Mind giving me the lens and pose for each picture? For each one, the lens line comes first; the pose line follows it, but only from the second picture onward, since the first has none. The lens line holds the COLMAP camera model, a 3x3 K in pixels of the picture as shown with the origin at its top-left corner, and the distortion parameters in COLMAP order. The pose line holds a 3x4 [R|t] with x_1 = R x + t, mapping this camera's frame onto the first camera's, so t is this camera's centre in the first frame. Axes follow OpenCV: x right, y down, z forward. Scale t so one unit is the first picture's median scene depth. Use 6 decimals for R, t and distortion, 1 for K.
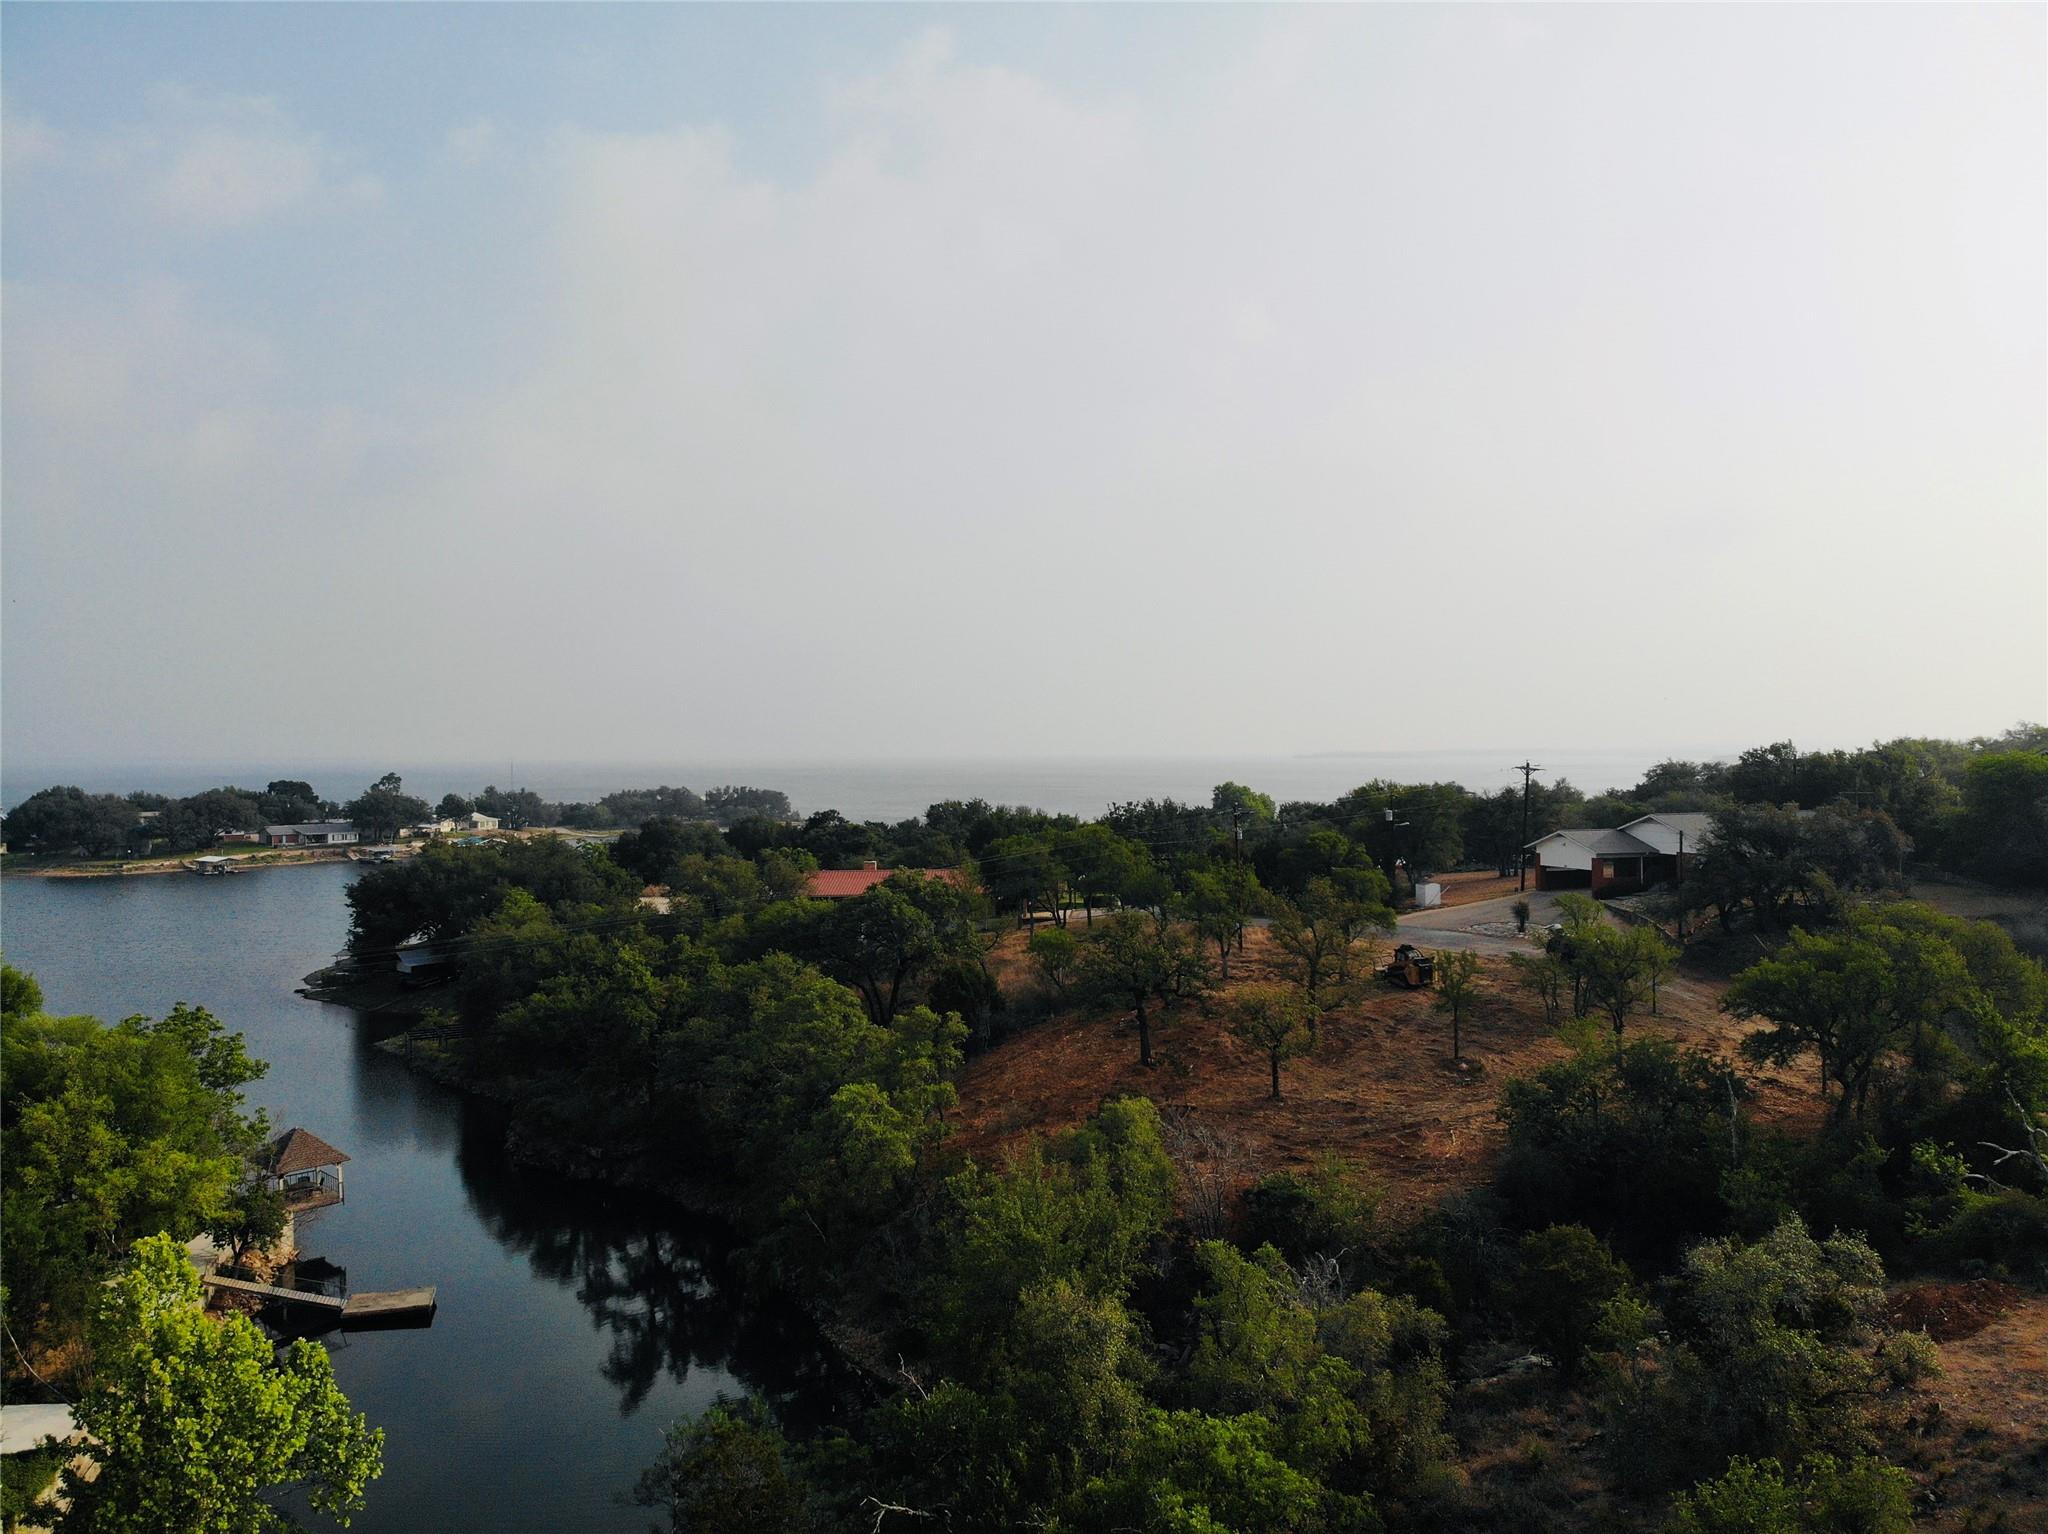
lens RADIAL K [[1501.7, 0, 1033.8], [0, 1501.7, 757.1], [0, 0, 1]] dist [0.070570, -0.185951]
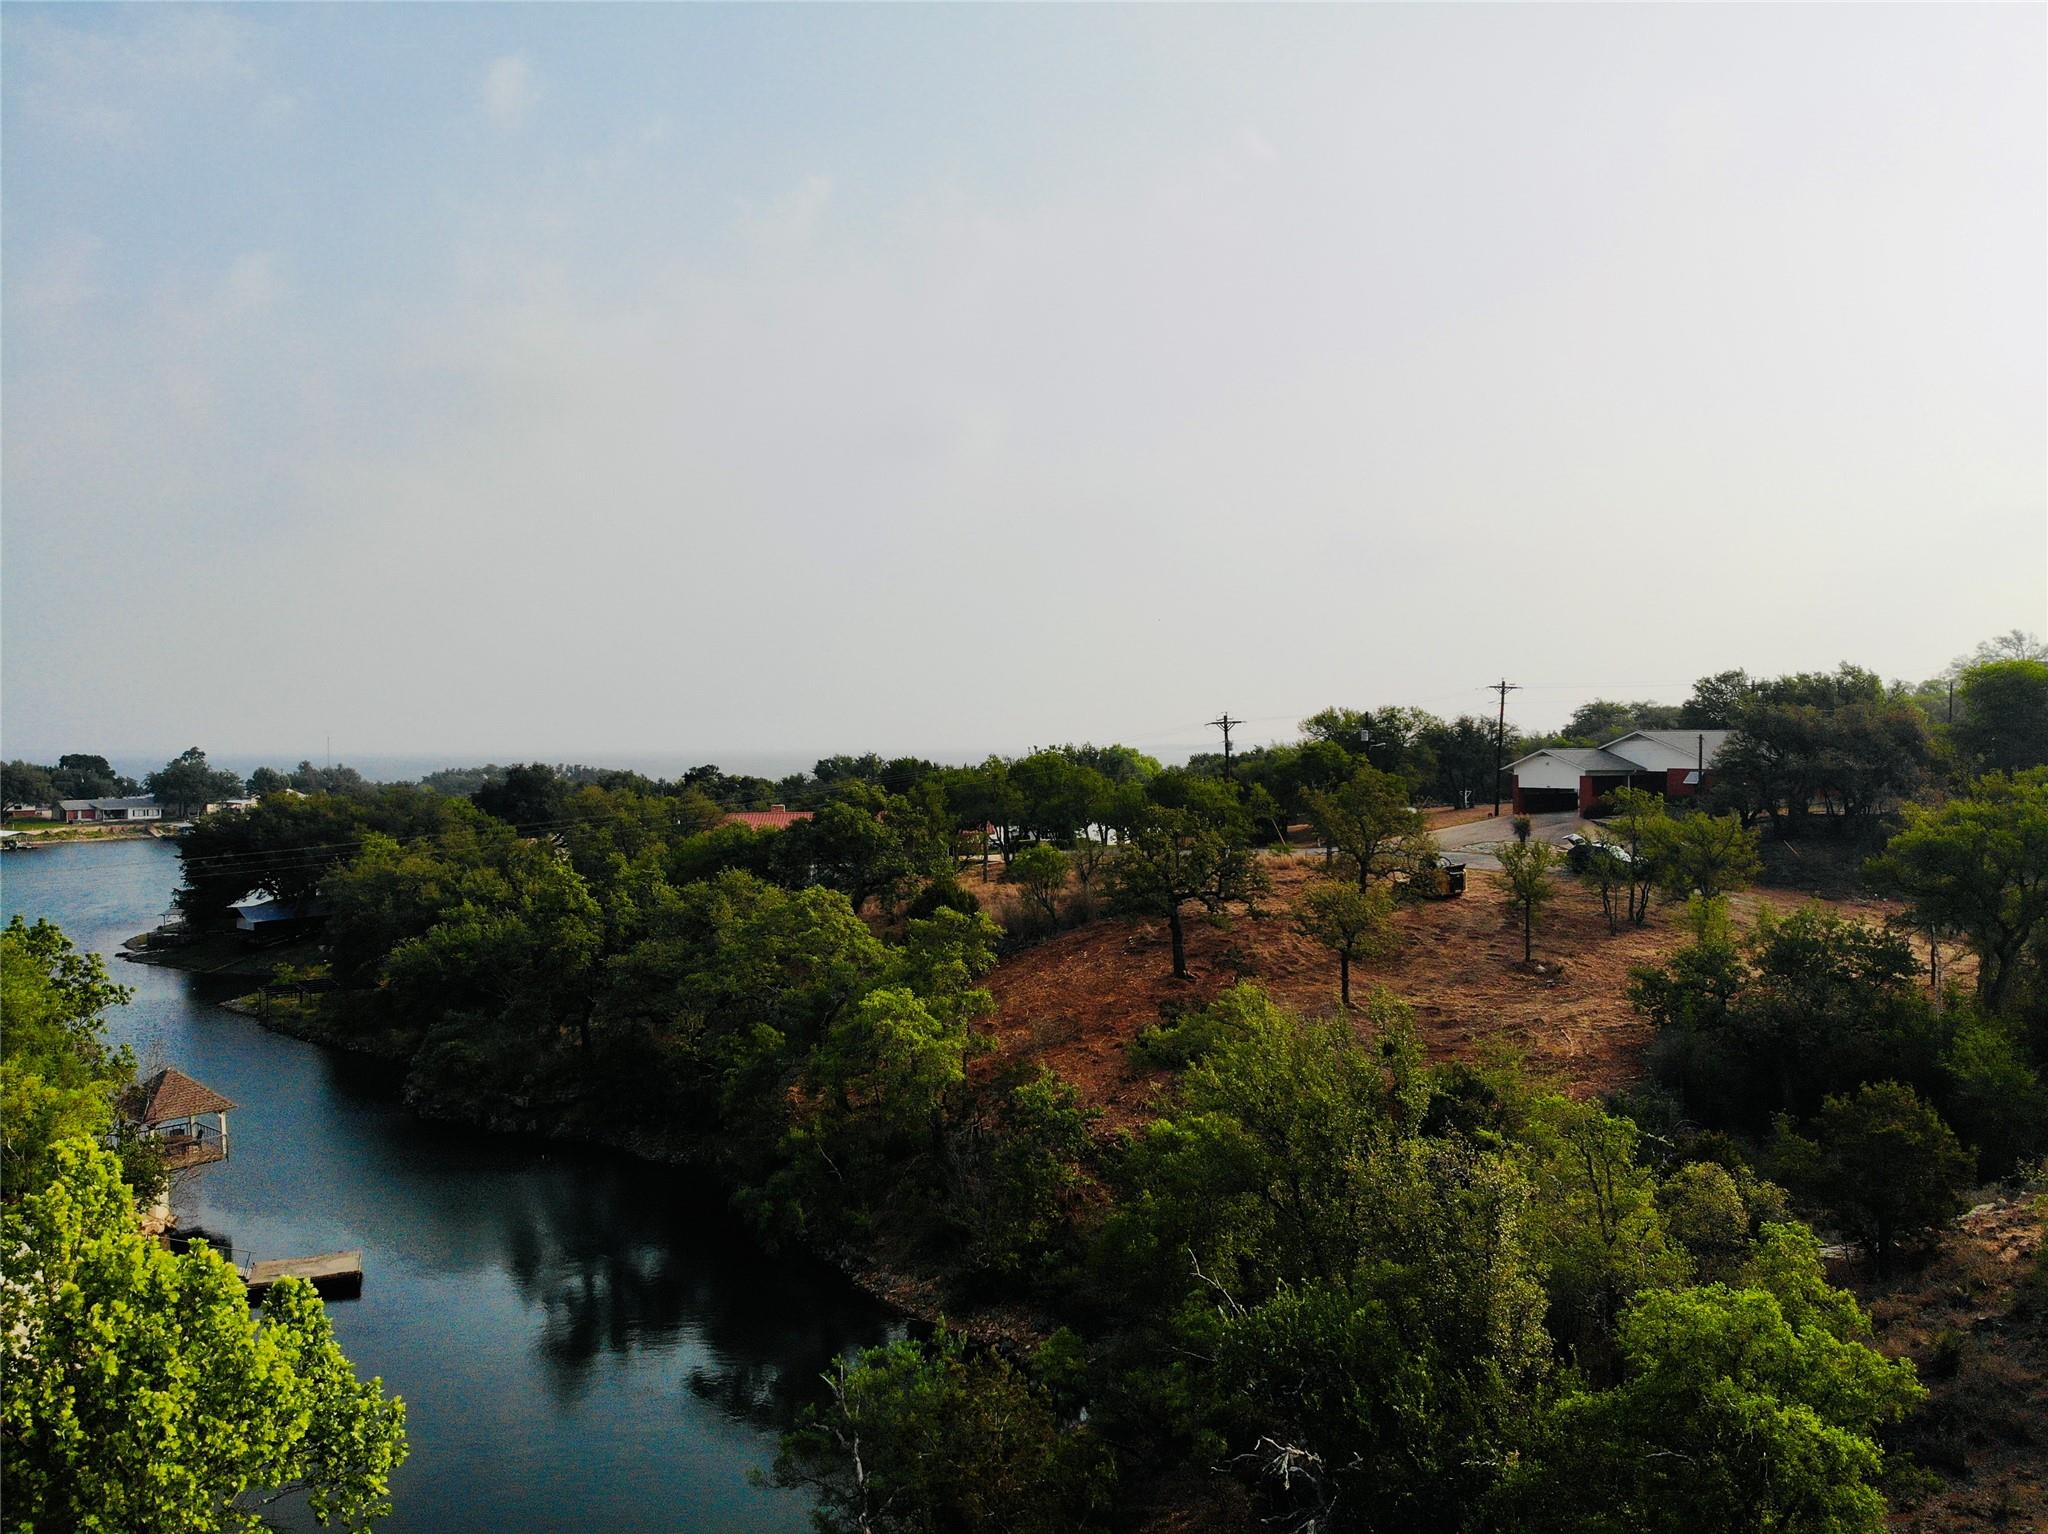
lens RADIAL K [[1501.7, 0, 1033.8], [0, 1501.7, 757.1], [0, 0, 1]] dist [0.070570, -0.185951]
pose [[0.993392, -0.000224, 0.114772, -0.082051], [-0.000199, 0.999993, 0.003673, 0.052109], [-0.114772, -0.003672, 0.993385, 0.096887]]
